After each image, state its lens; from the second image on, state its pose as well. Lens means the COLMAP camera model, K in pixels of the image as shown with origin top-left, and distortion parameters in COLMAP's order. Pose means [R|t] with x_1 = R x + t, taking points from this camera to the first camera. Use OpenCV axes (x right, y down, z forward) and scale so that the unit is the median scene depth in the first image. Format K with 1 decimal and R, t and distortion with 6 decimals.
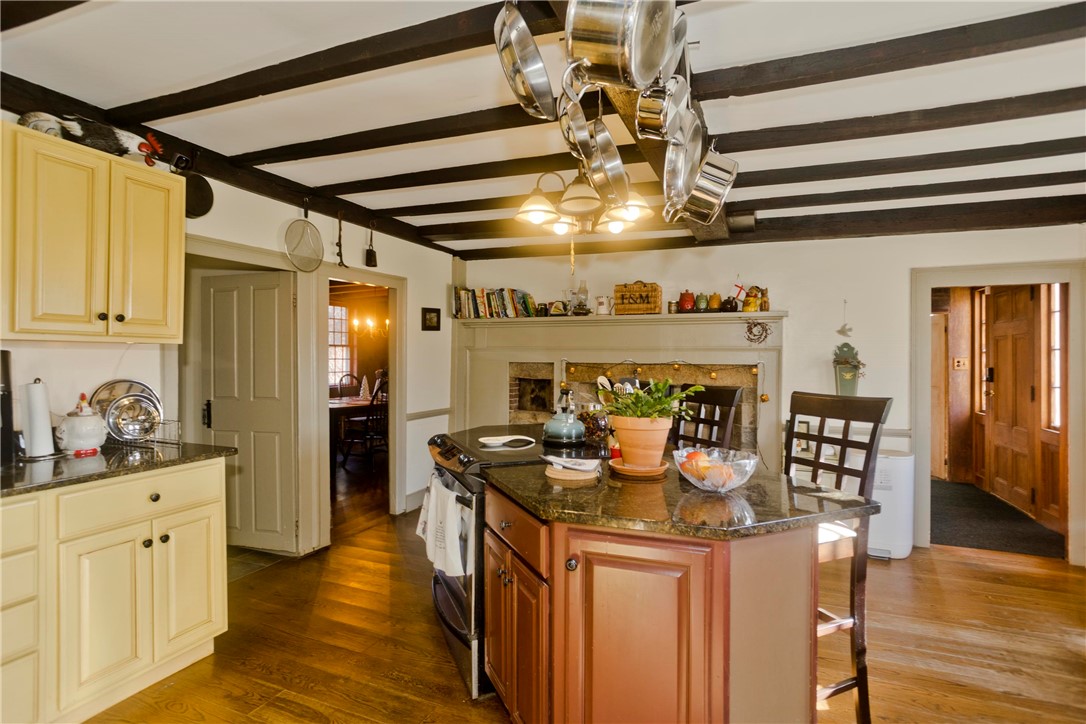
lens RADIAL K [[550.1, 0, 541.0], [0, 550.1, 347.6], [0, 0, 1]] dist [-0.048316, 0.032251]
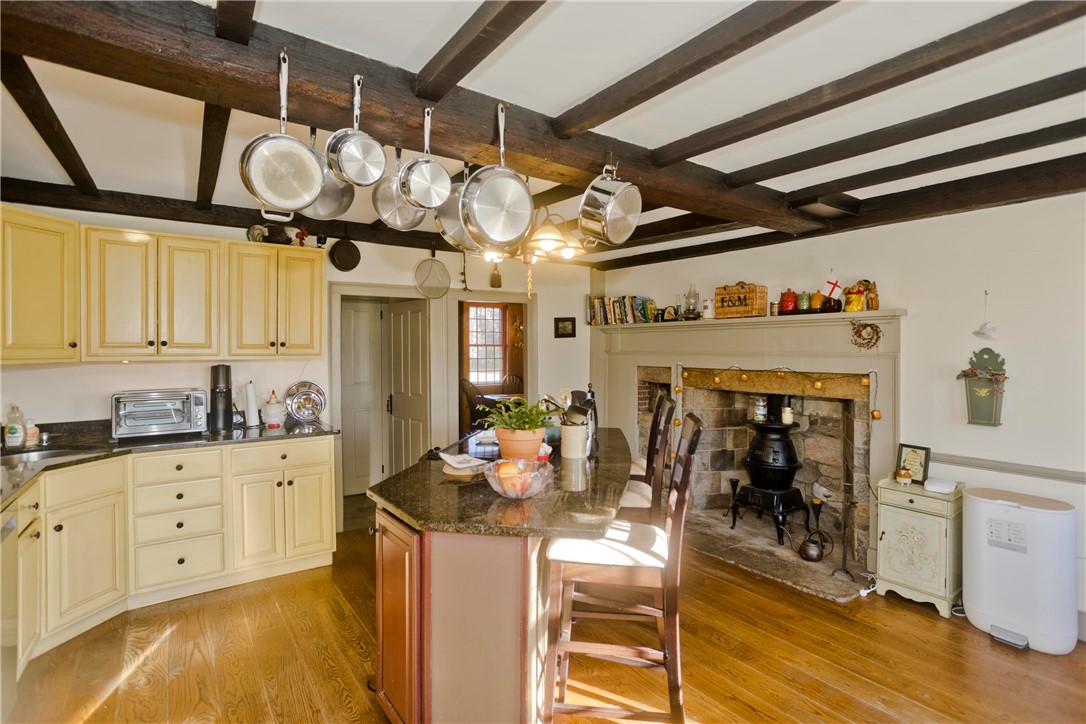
lens RADIAL K [[550.1, 0, 541.0], [0, 550.1, 347.6], [0, 0, 1]] dist [-0.048316, 0.032251]
pose [[0.838177, -0.009143, -0.545321, 0.436748], [0.017572, 0.999793, 0.010247, -0.026923], [0.545115, -0.018171, 0.838165, 0.034222]]
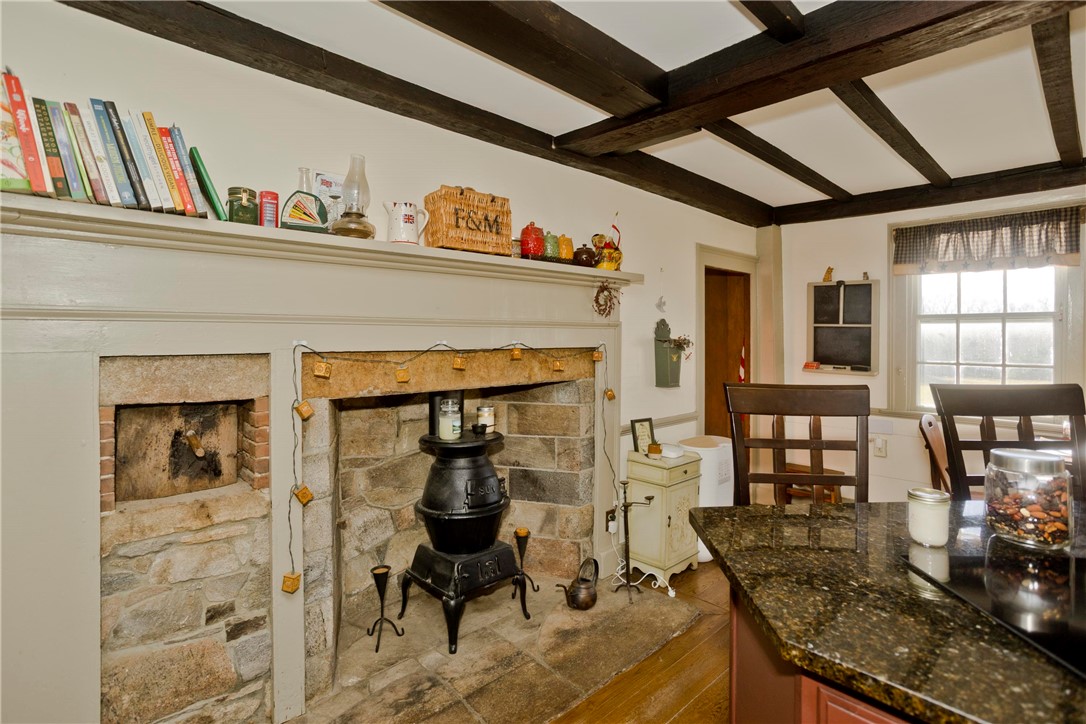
lens RADIAL K [[543.0, 0, 541.0], [0, 543.0, 325.7], [0, 0, 1]] dist [-0.049382, 0.029602]
pose [[0.410227, 0.001092, 0.911983, -0.274734], [-0.033427, 0.999345, 0.013840, -0.003216], [-0.911371, -0.036163, 0.409995, 0.799480]]
